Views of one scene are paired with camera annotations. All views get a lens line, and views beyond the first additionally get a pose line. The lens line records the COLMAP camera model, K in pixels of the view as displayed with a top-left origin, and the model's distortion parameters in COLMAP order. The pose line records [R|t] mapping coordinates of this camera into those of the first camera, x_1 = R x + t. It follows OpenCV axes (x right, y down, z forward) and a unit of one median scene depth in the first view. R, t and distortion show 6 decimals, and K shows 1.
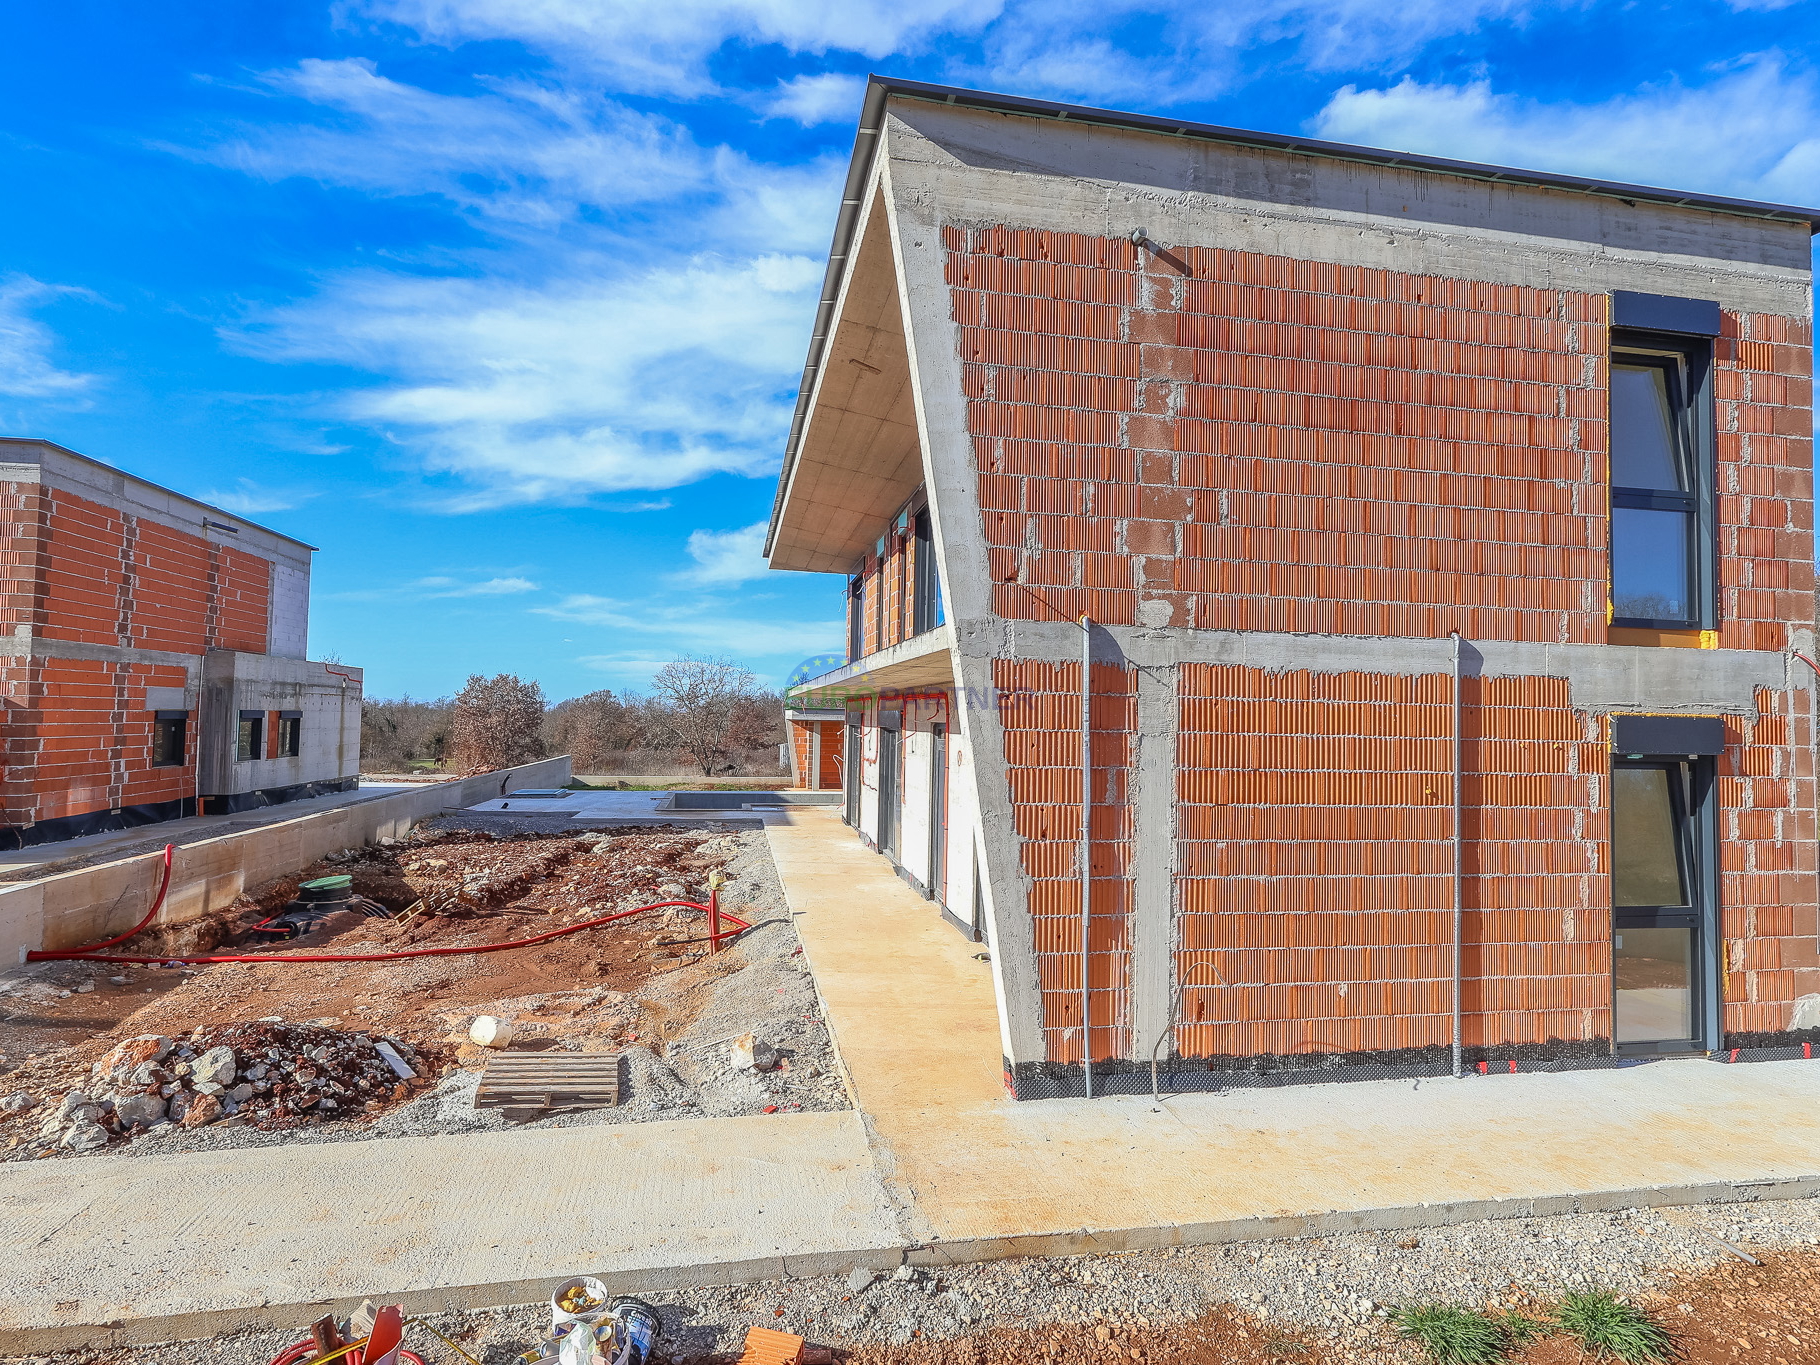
lens RADIAL K [[956.5, 0, 910.6], [0, 956.5, 685.9], [0, 0, 1]] dist [0.014631, -0.001005]
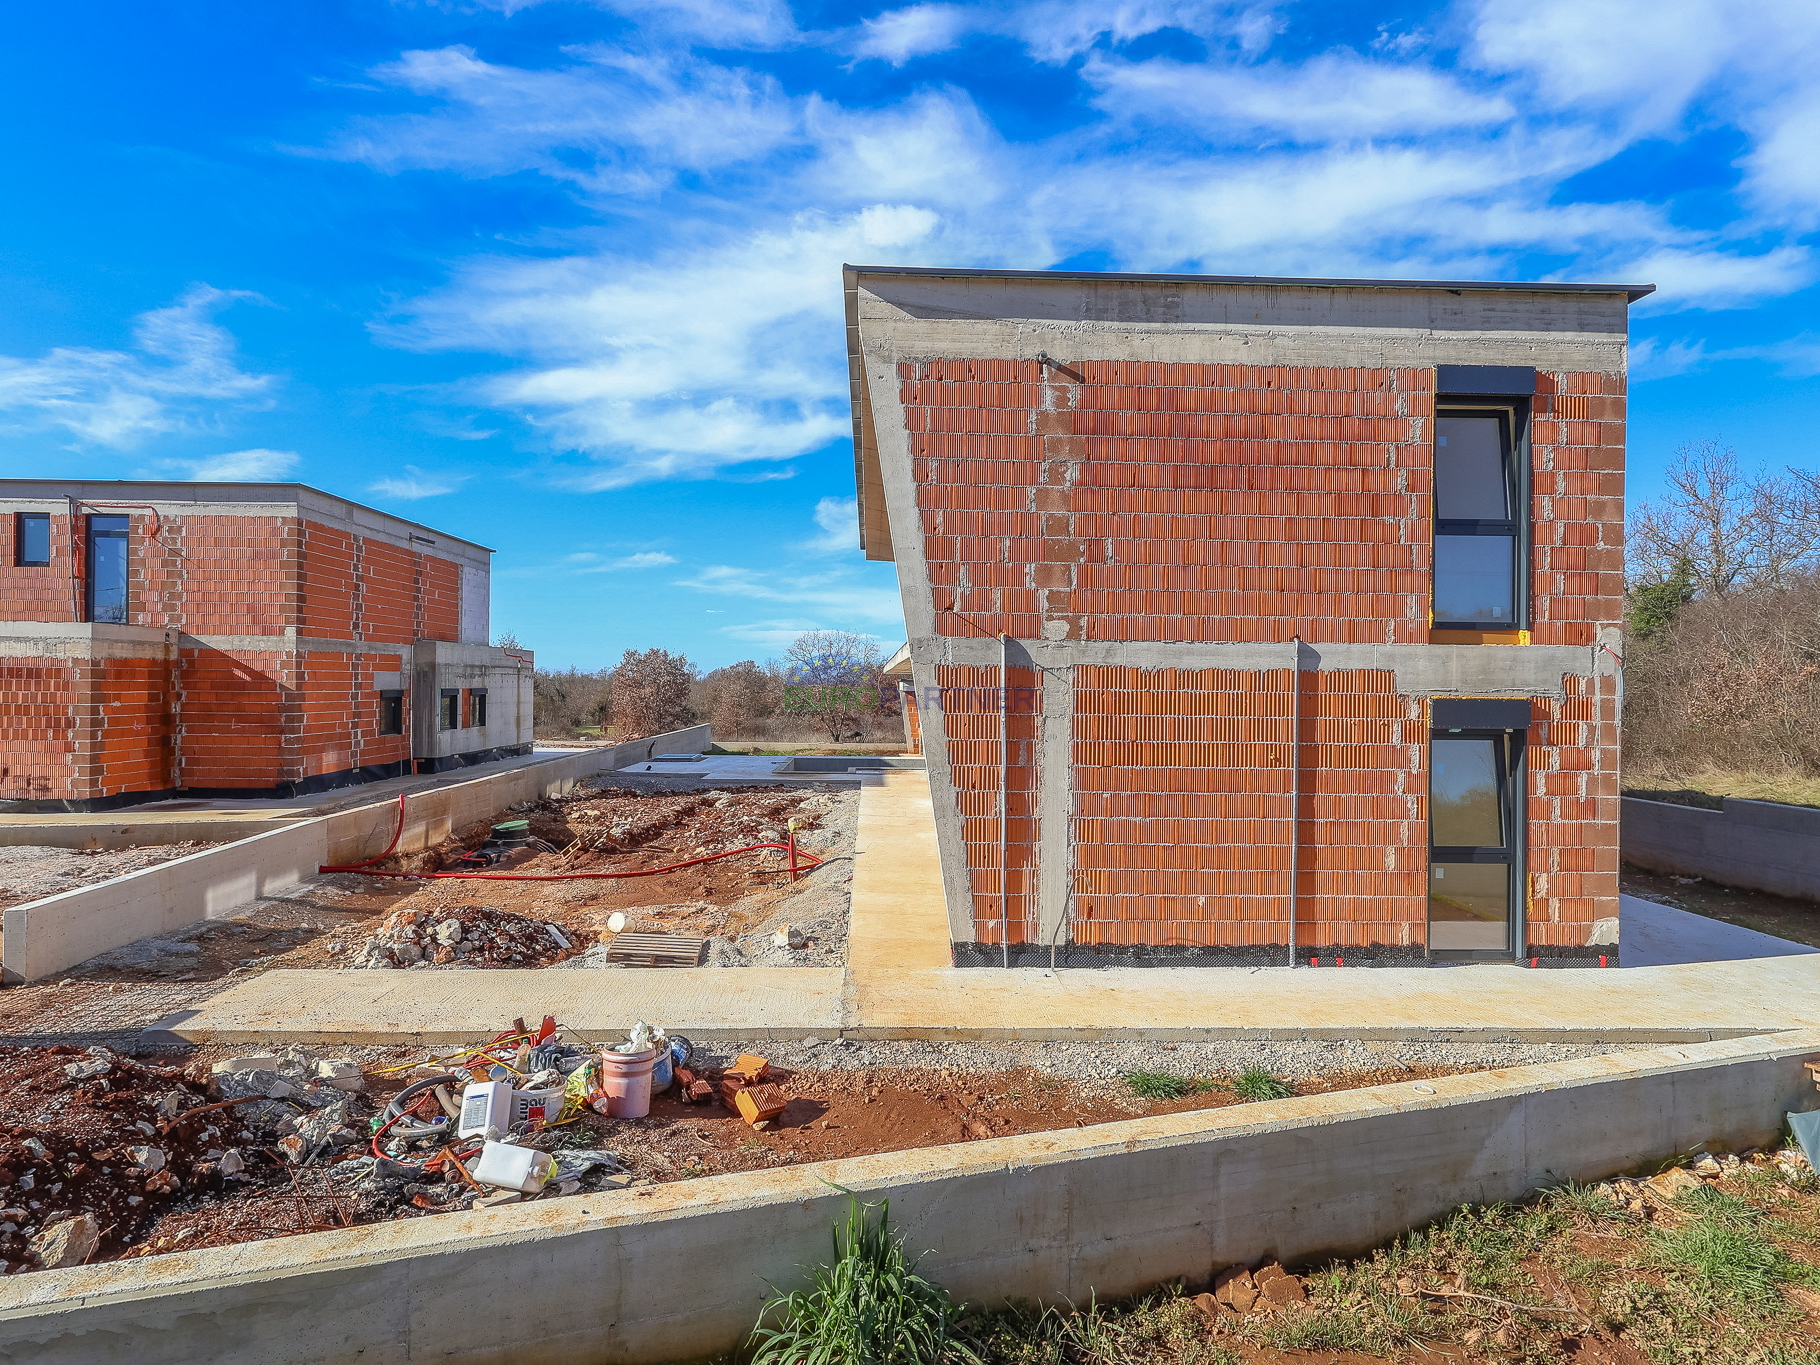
lens RADIAL K [[956.5, 0, 910.6], [0, 956.5, 685.9], [0, 0, 1]] dist [0.014631, -0.001005]
pose [[0.989381, -0.008164, -0.145115, 0.222910], [0.013334, 0.999309, 0.034692, -0.040633], [0.144732, -0.036259, 0.988806, -0.374705]]
